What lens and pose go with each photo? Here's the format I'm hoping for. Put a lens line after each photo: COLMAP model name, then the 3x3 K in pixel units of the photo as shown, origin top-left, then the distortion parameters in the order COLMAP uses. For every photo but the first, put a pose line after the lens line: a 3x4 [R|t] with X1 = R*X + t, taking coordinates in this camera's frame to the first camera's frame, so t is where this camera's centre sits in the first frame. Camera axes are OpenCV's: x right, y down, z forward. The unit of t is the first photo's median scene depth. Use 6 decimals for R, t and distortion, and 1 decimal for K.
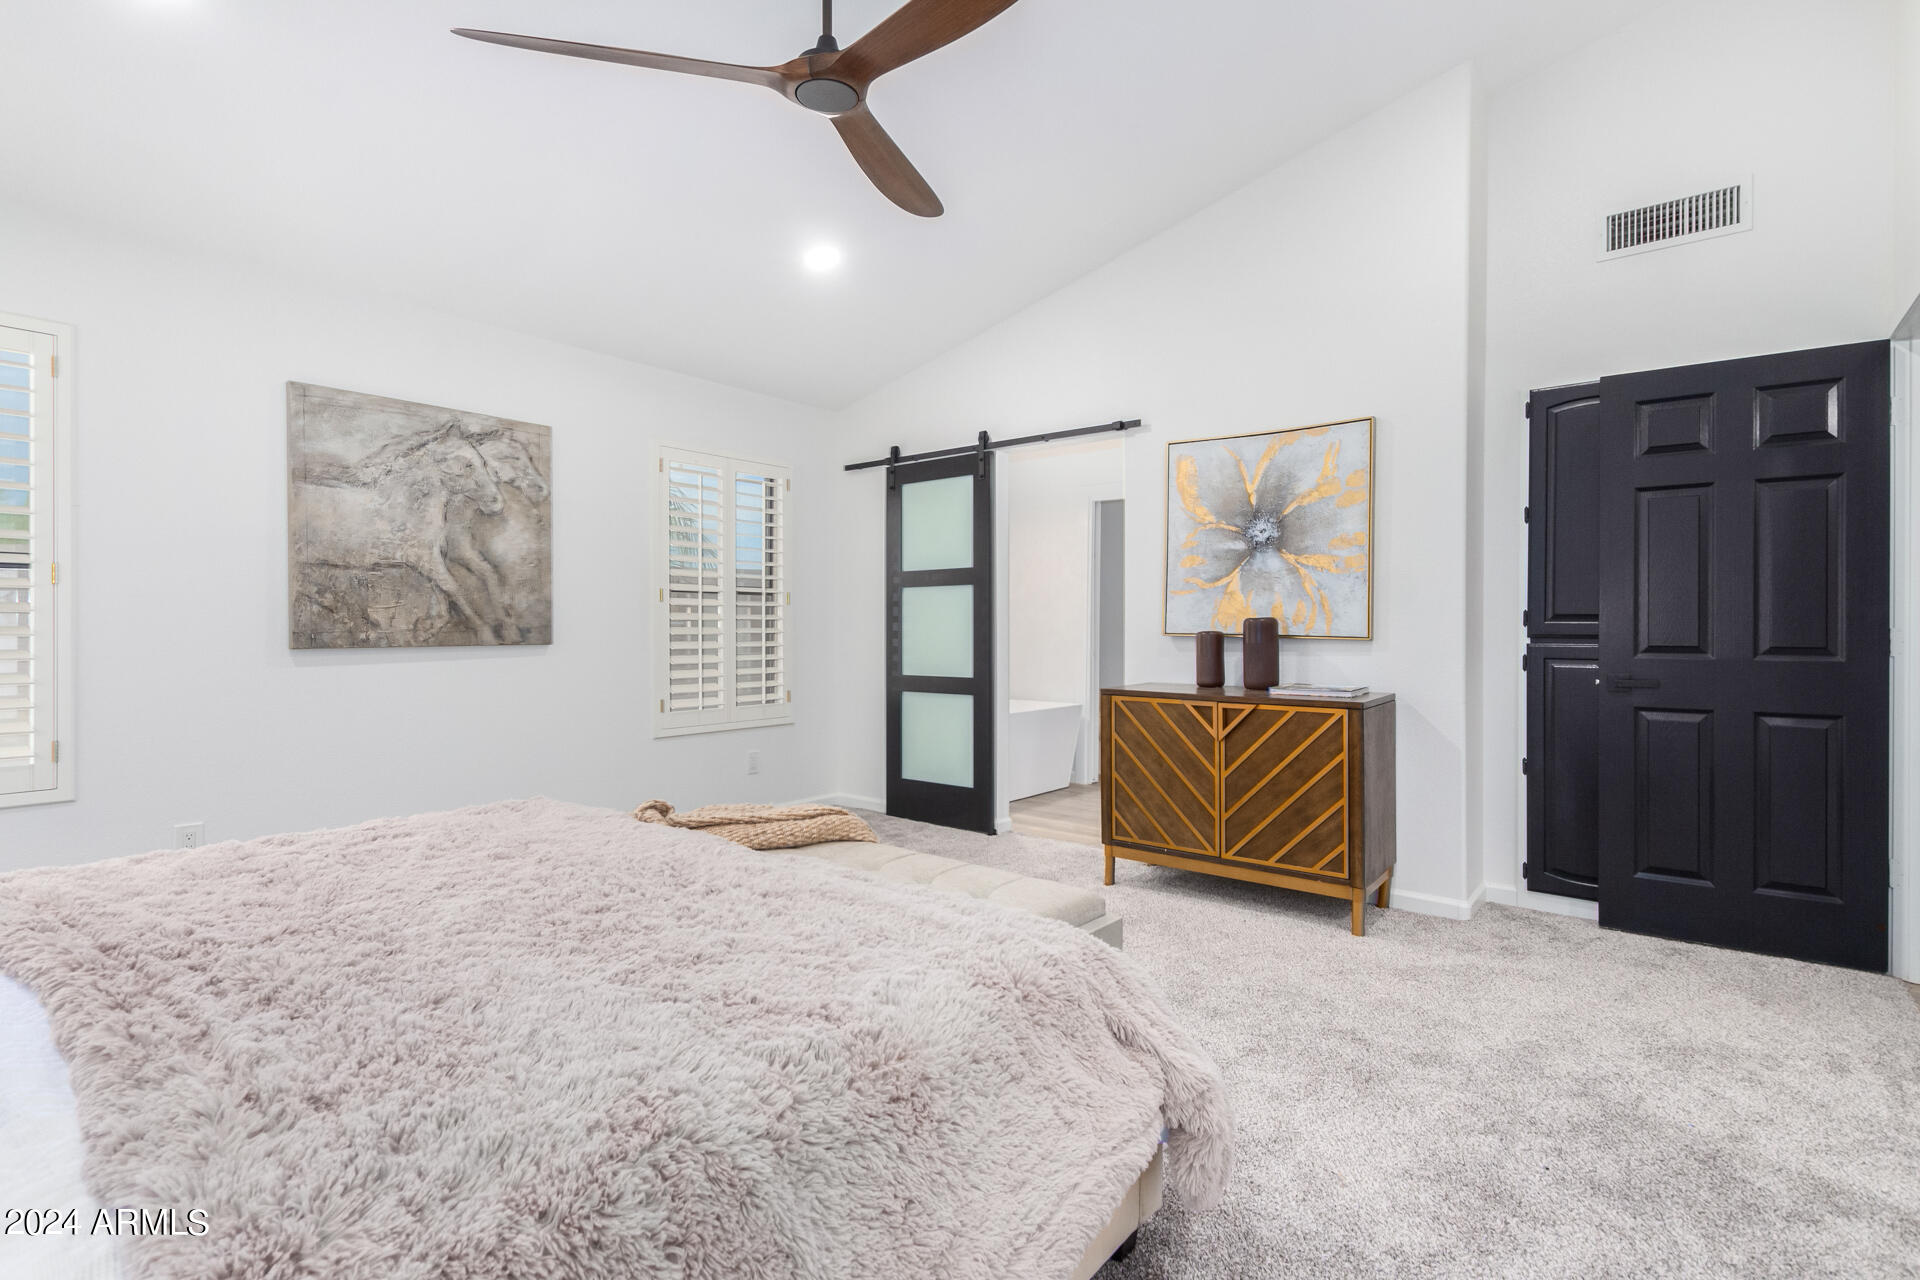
lens RADIAL K [[905.0, 0, 949.9], [0, 905.0, 635.6], [0, 0, 1]] dist [0.002052, -0.000248]
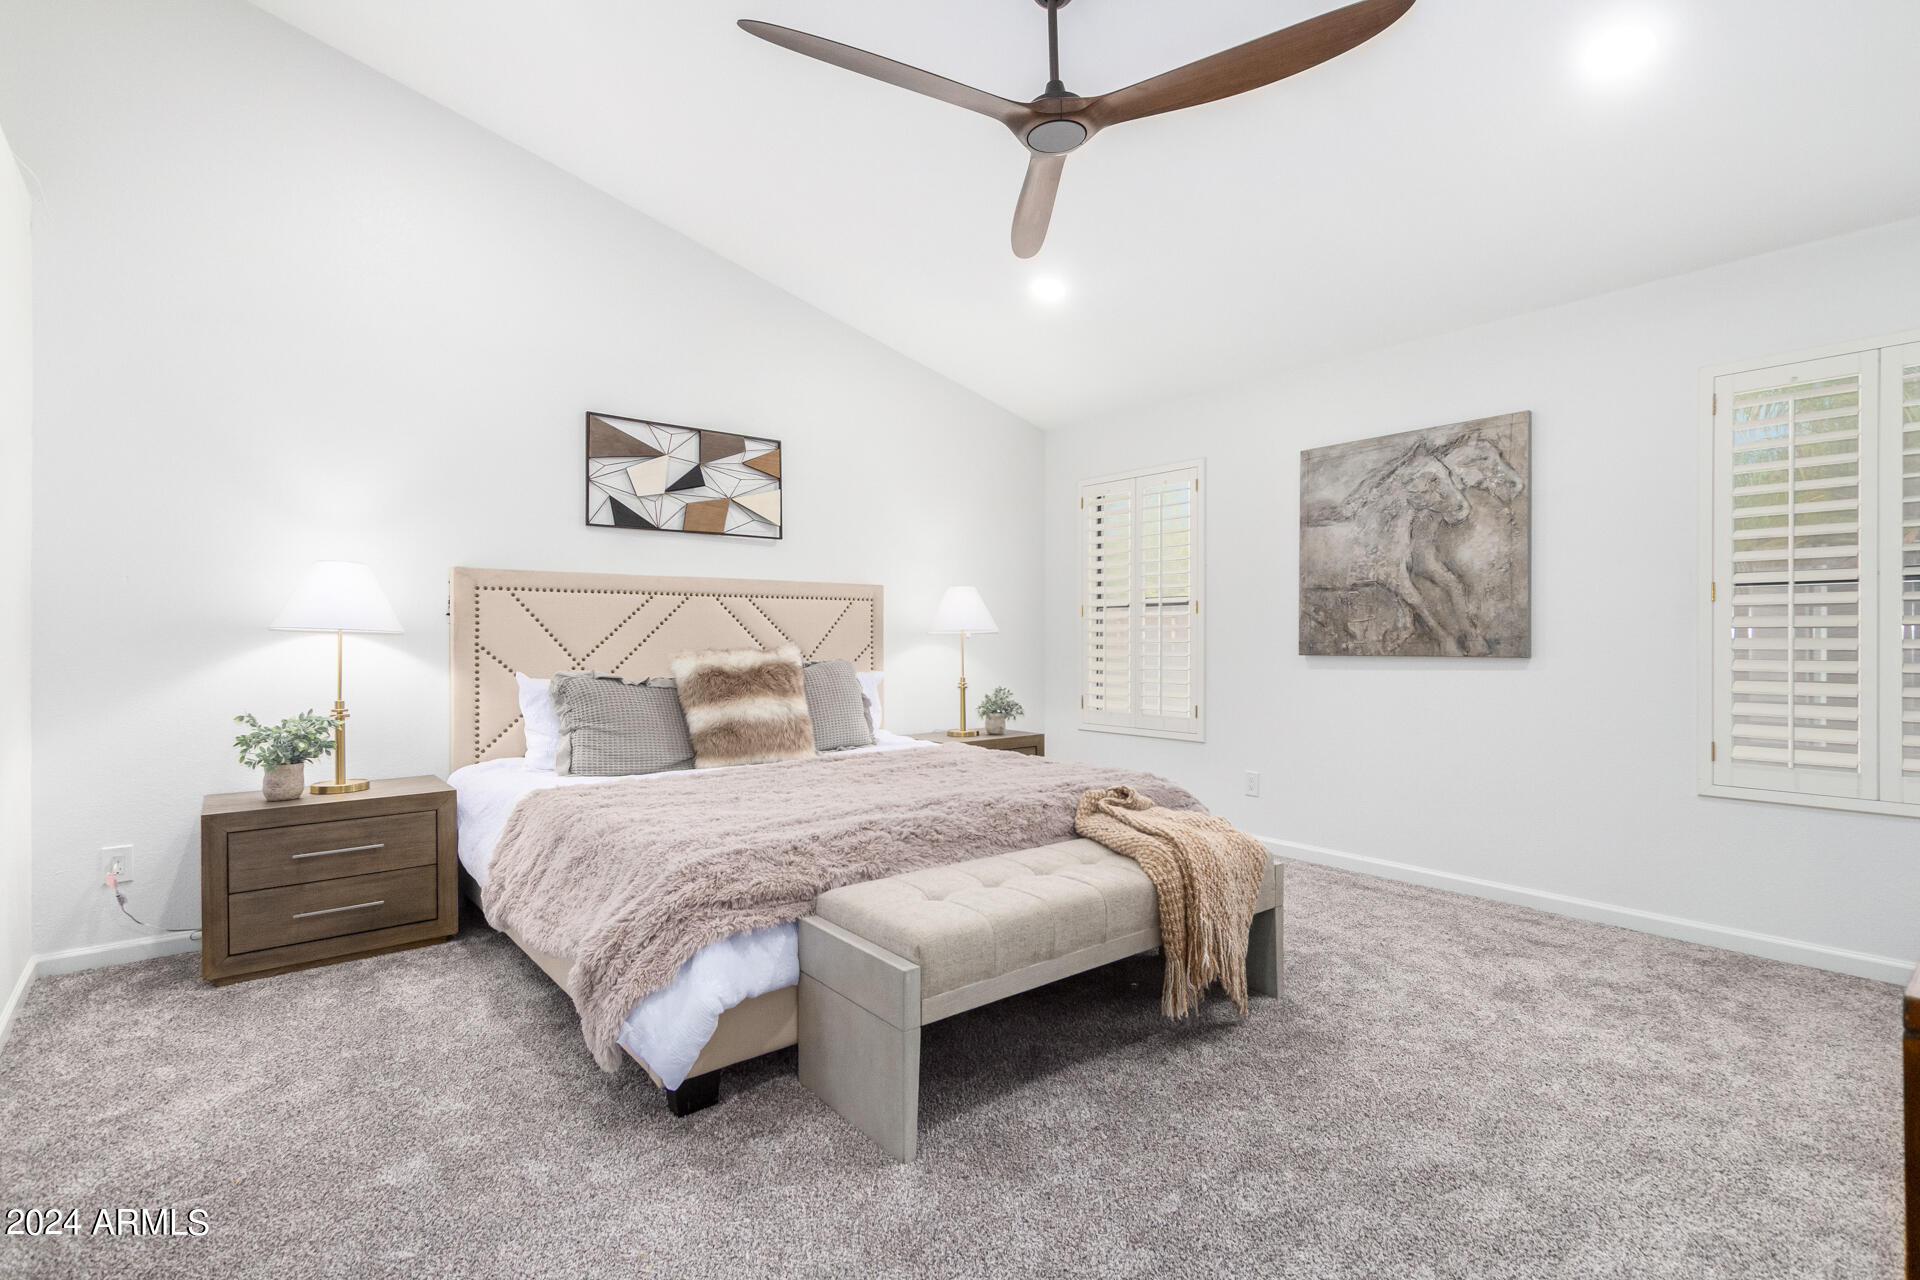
lens RADIAL K [[905.0, 0, 949.9], [0, 905.0, 635.6], [0, 0, 1]] dist [0.002052, -0.000248]
pose [[-0.219260, -0.001455, -0.975665, 0.589266], [-0.006701, 0.999978, 0.000015, -0.008725], [0.975644, 0.006541, -0.219264, 0.701508]]
